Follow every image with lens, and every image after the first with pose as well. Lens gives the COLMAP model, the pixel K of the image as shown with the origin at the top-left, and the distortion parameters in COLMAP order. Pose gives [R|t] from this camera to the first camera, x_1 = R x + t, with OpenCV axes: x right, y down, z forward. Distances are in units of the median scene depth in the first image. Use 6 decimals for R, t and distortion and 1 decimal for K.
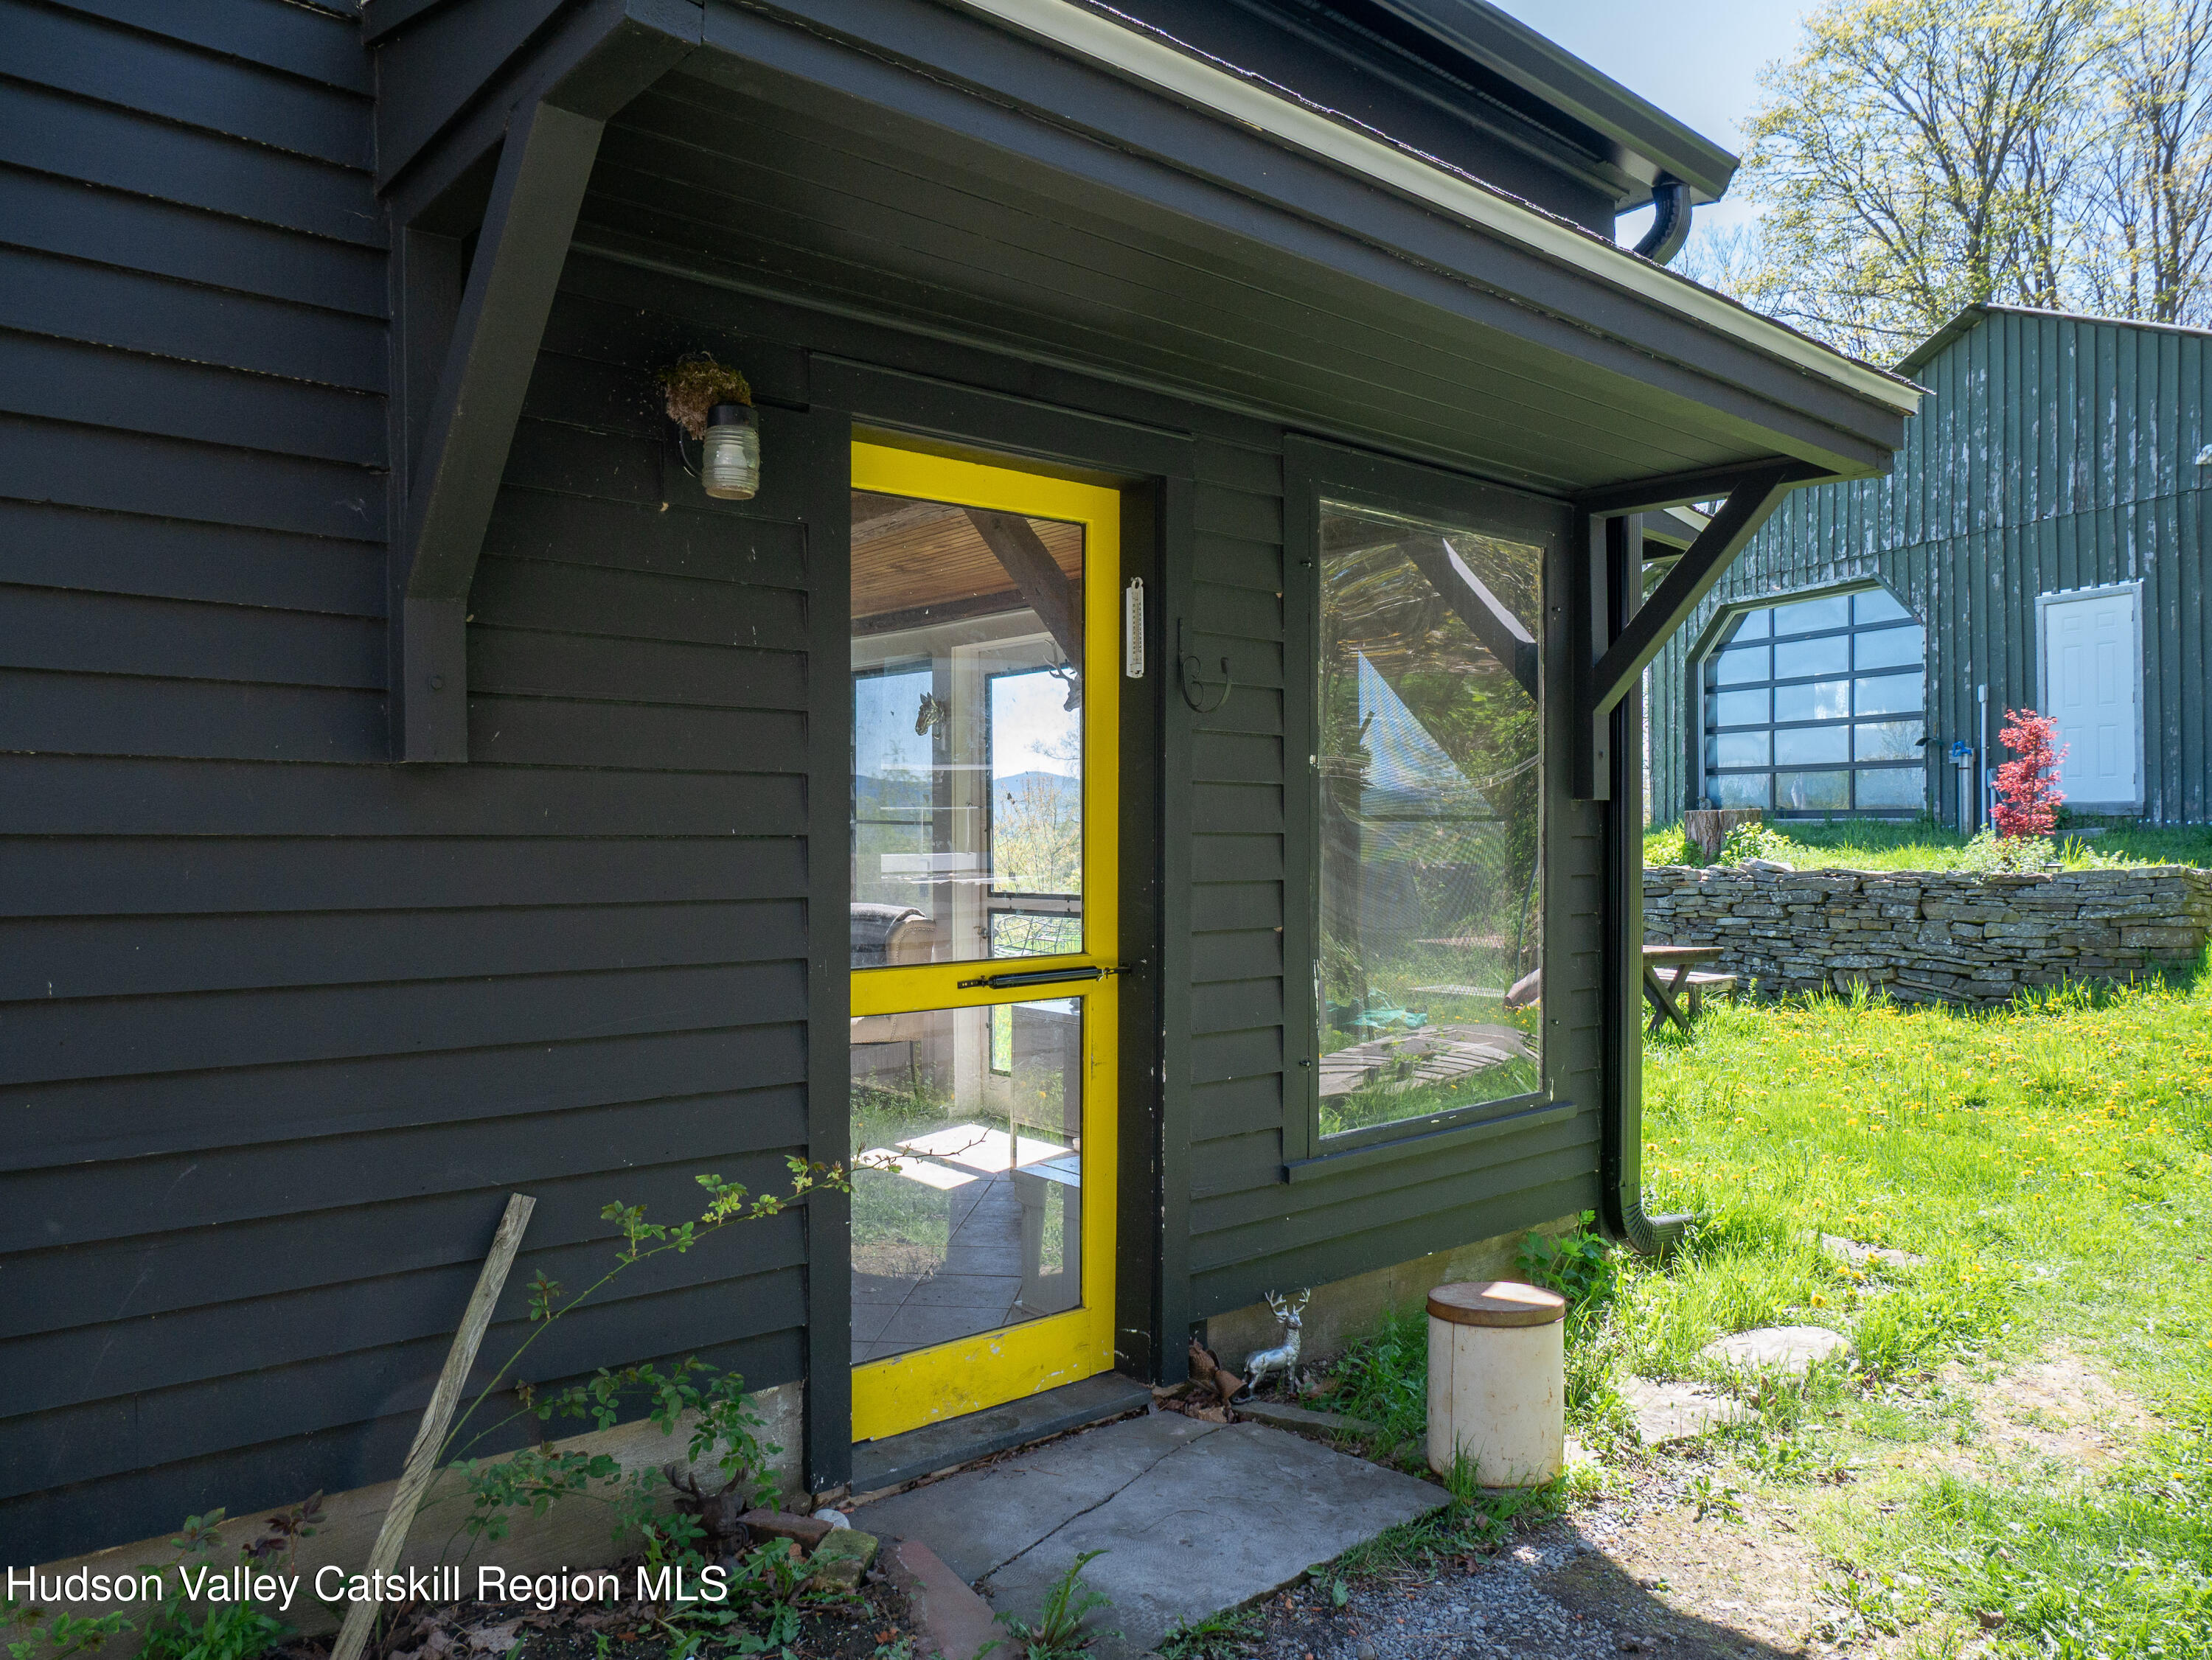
lens RADIAL K [[1566.6, 0, 1110.8], [0, 1566.6, 833.8], [0, 0, 1]] dist [-0.052603, -0.002851]
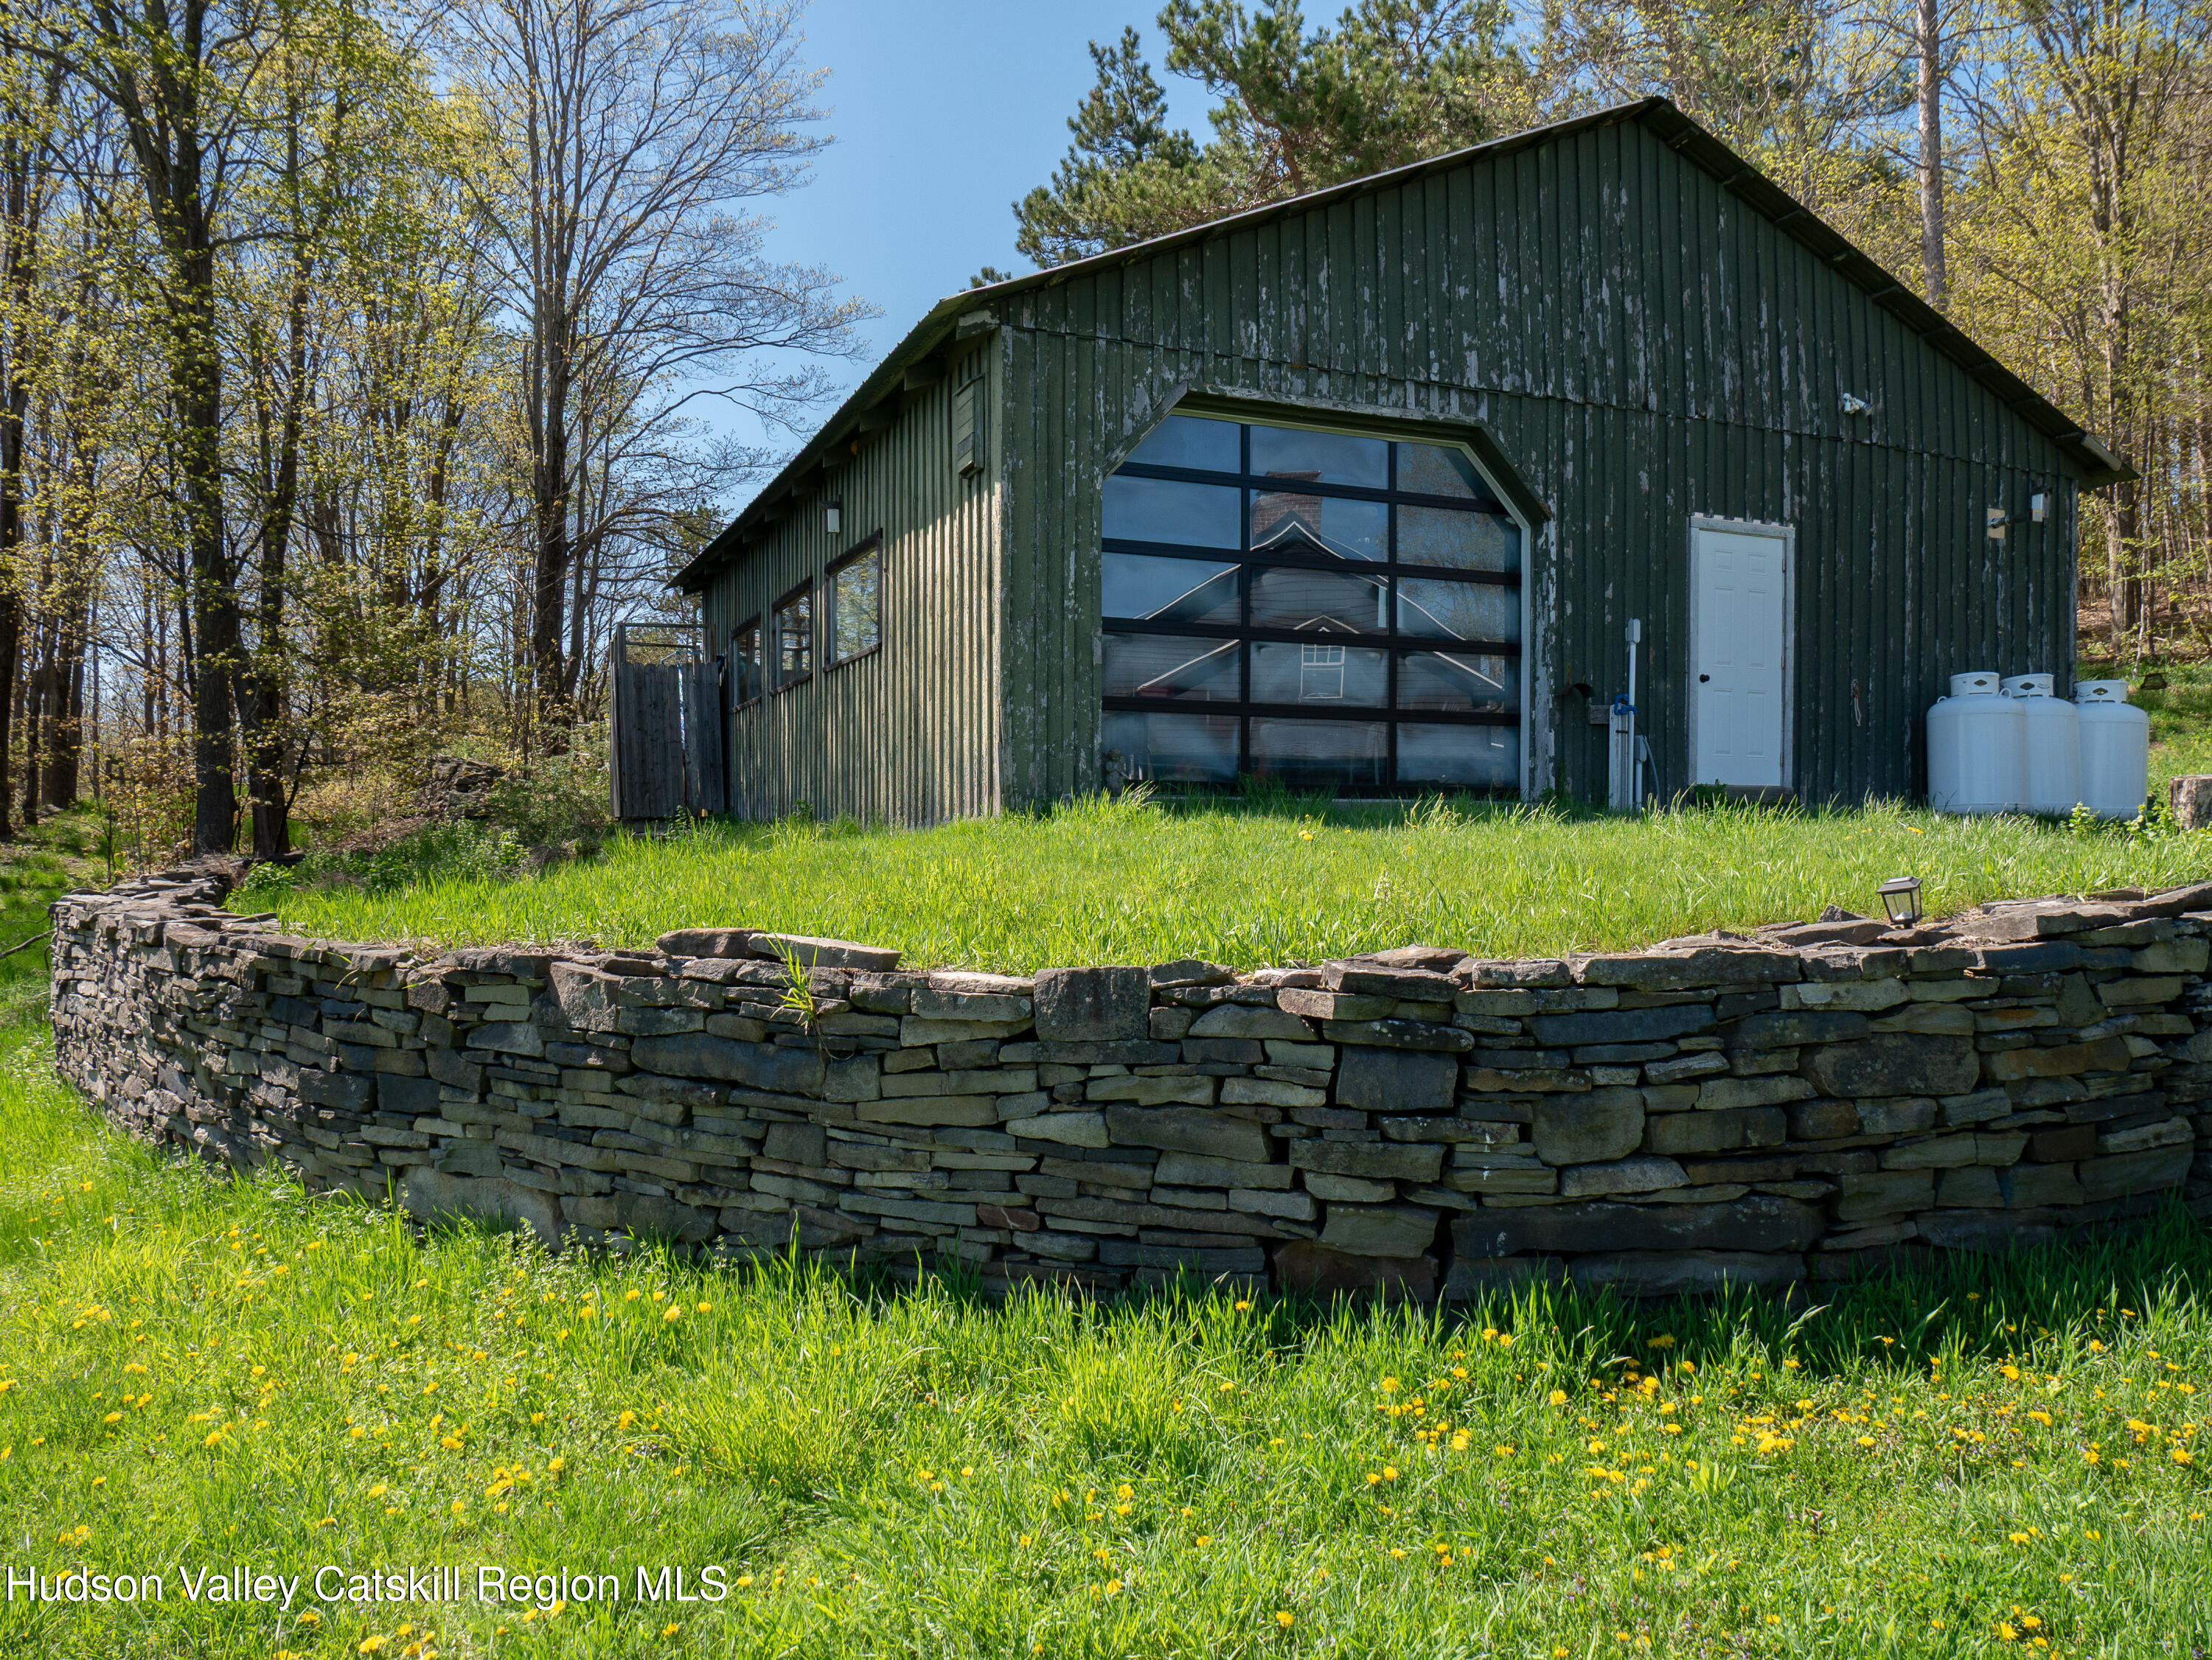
lens RADIAL K [[1736.4, 0, 1105.9], [0, 1736.4, 831.9], [0, 0, 1]] dist [-0.001885, -0.000058]
pose [[-0.044281, 0.006356, 0.998999, -0.234516], [-0.002182, 0.999977, -0.006459, 0.009136], [-0.999017, -0.002466, -0.044266, 1.242615]]
